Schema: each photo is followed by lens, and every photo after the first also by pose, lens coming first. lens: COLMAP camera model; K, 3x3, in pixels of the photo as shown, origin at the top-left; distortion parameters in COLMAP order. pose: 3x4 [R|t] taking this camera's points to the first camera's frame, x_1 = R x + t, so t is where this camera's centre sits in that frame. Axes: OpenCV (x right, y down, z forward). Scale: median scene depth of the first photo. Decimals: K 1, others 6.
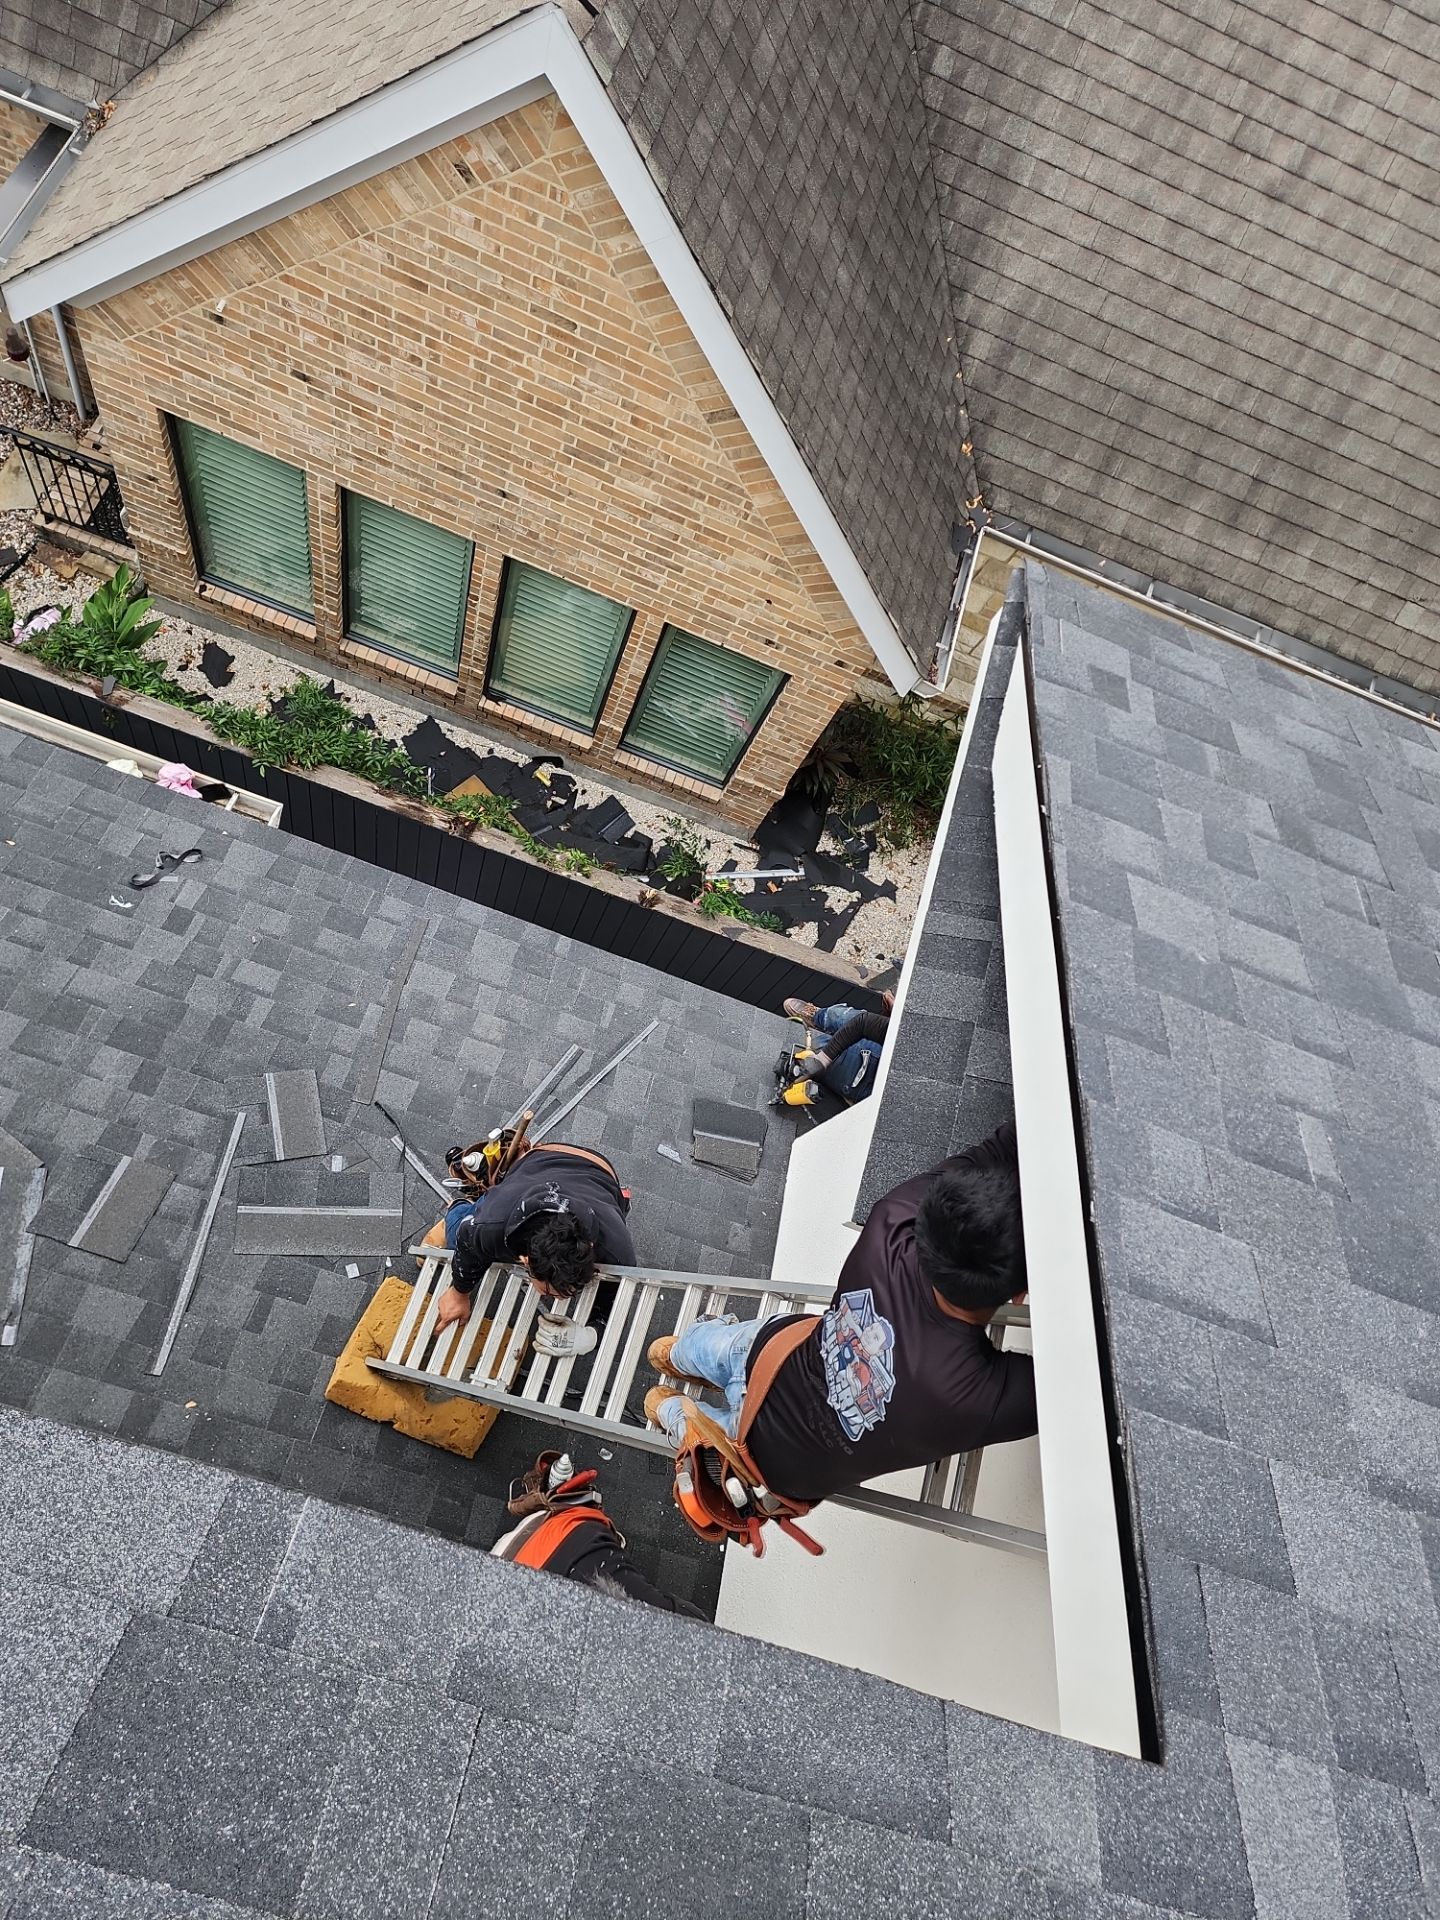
lens RADIAL K [[1347.4, 0, 763.9], [0, 1347.4, 1002.5], [0, 0, 1]] dist [0.088079, -0.064607]
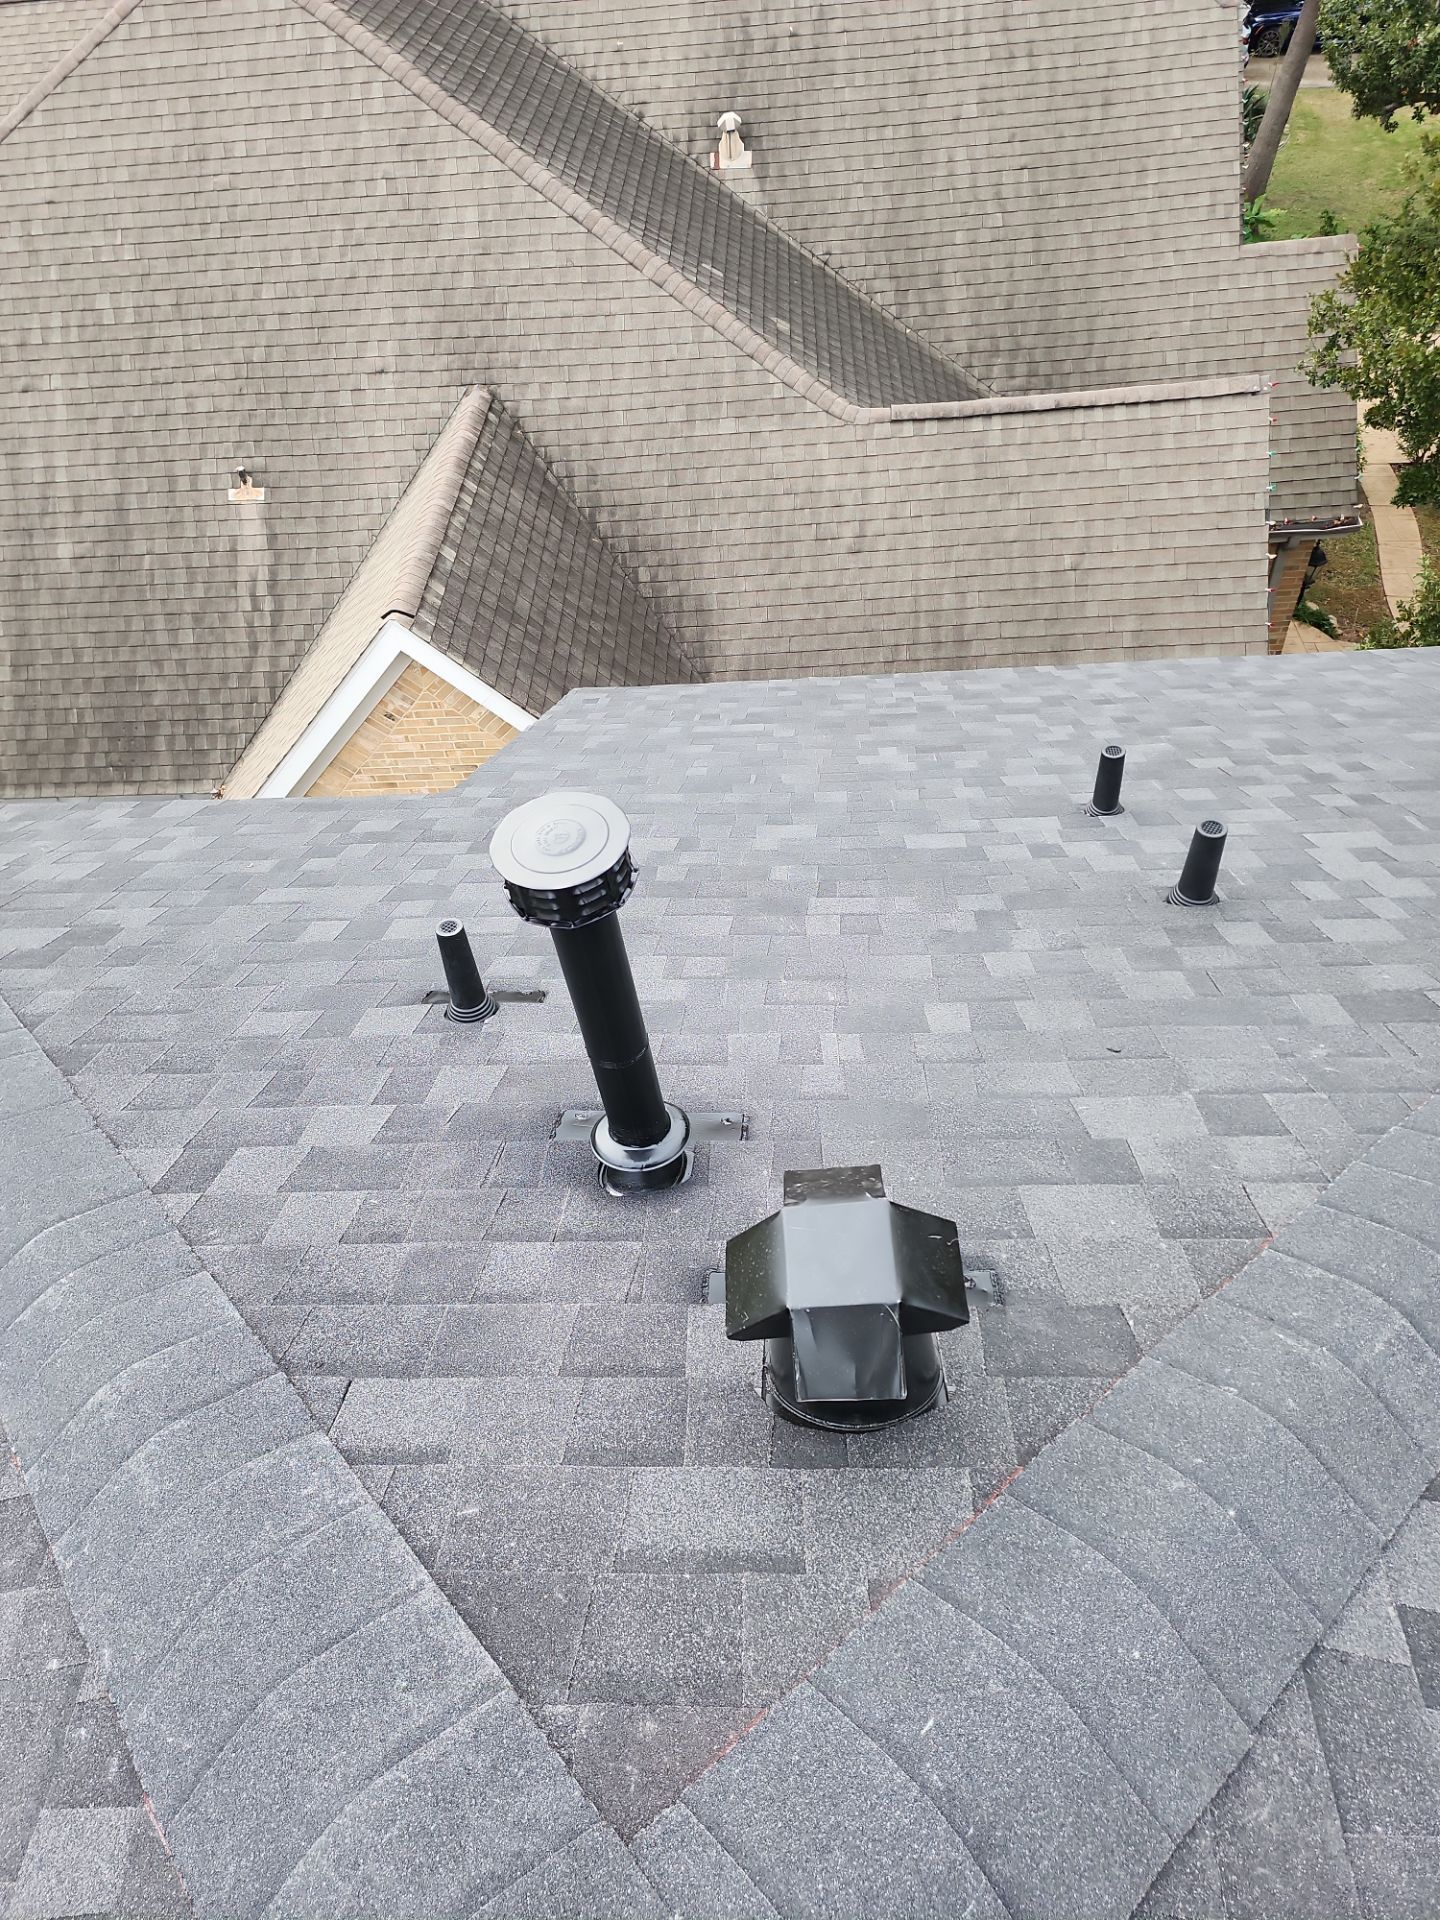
lens RADIAL K [[1288.5, 0, 742.3], [0, 1288.5, 946.9], [0, 0, 1]] dist [0.097706, -0.080613]
pose [[0.913009, -0.402221, -0.068061, 0.166099], [0.348160, 0.855247, -0.383845, 0.396349], [0.212600, 0.326758, 0.920886, -0.331192]]
